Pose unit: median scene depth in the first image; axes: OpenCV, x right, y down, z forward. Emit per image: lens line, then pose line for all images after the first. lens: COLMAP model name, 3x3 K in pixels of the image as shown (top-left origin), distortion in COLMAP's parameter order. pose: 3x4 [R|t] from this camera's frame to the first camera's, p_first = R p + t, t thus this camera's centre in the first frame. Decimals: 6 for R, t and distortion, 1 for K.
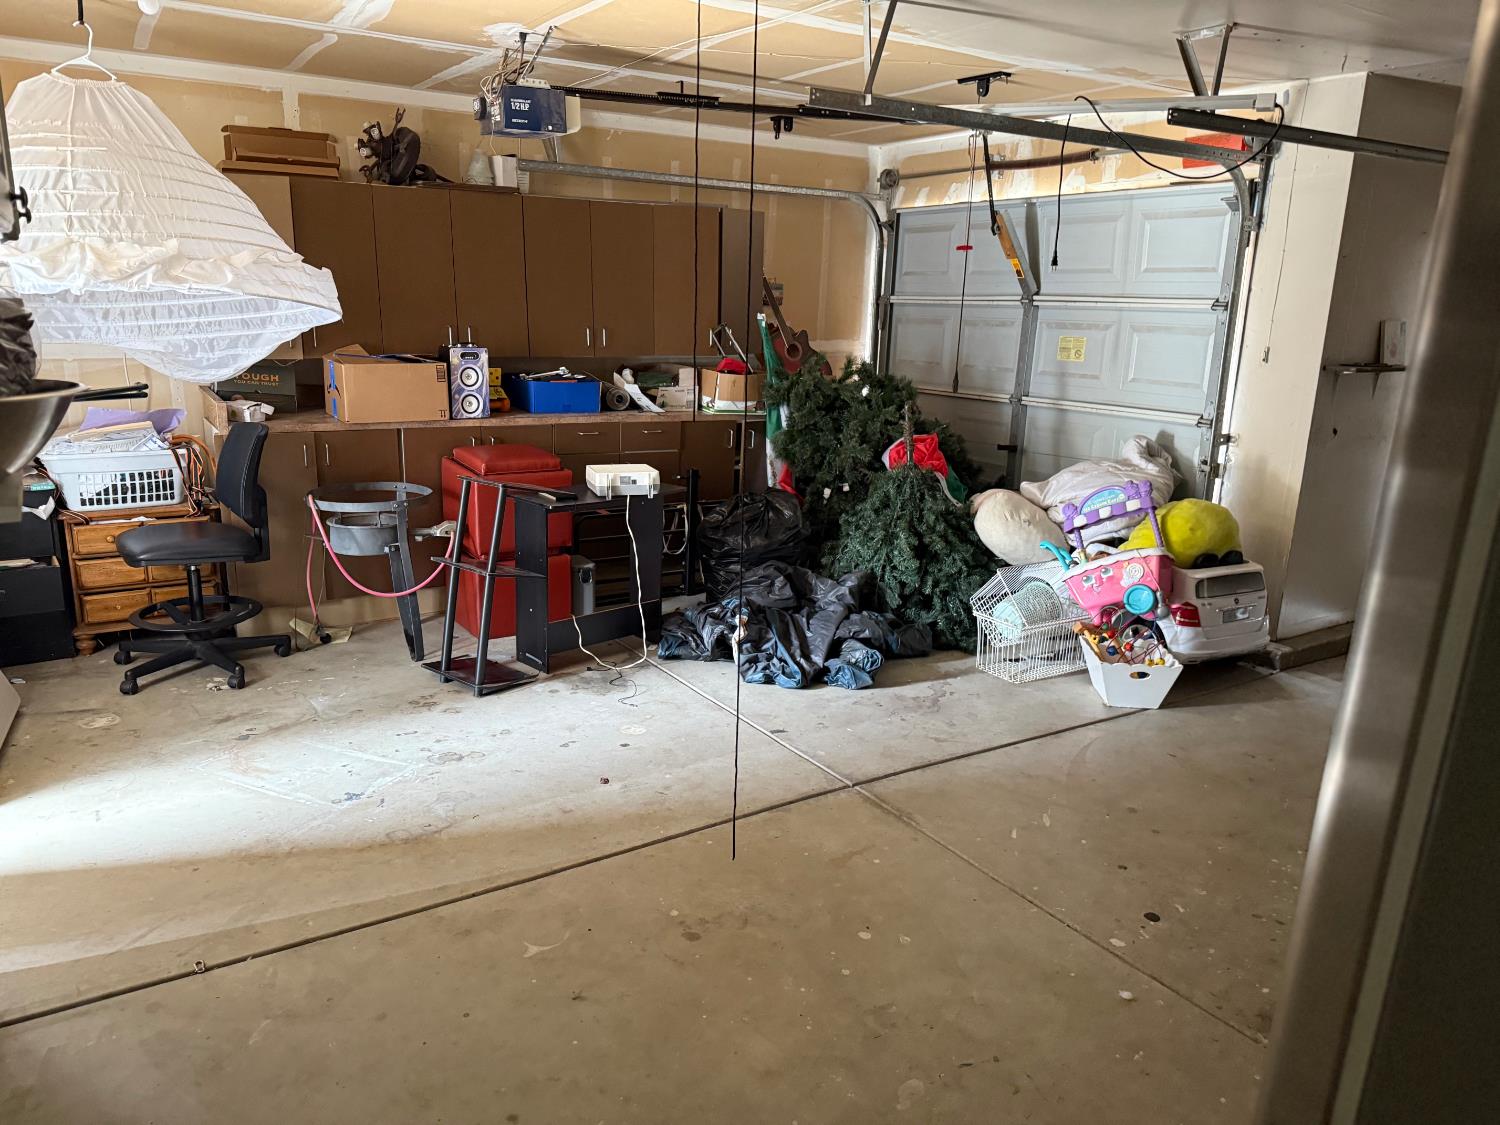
lens RADIAL K [[1036.7, 0, 750.0], [0, 1036.7, 562.5], [0, 0, 1]] dist [0.010541, -0.040496]
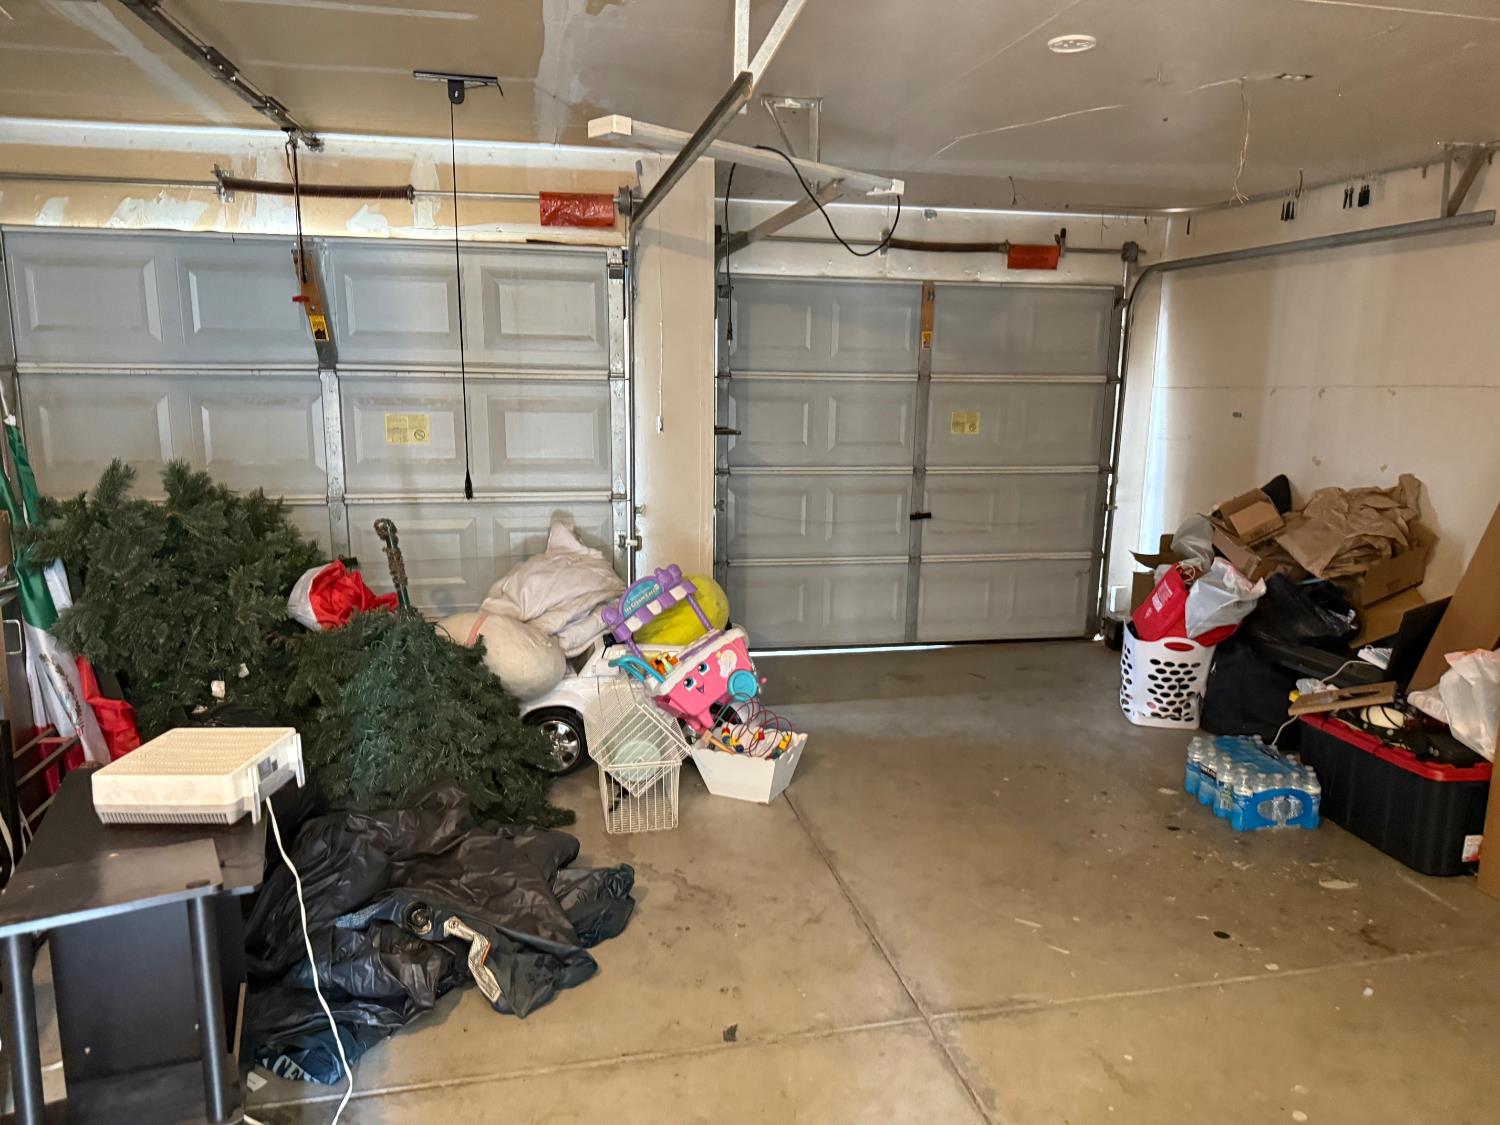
lens RADIAL K [[1036.7, 0, 750.0], [0, 1036.7, 562.5], [0, 0, 1]] dist [0.010541, -0.040496]
pose [[0.355245, -0.178363, 0.917599, -0.372625], [0.226615, 0.968777, 0.100578, -0.134872], [-0.906889, 0.172212, 0.384573, 0.499172]]
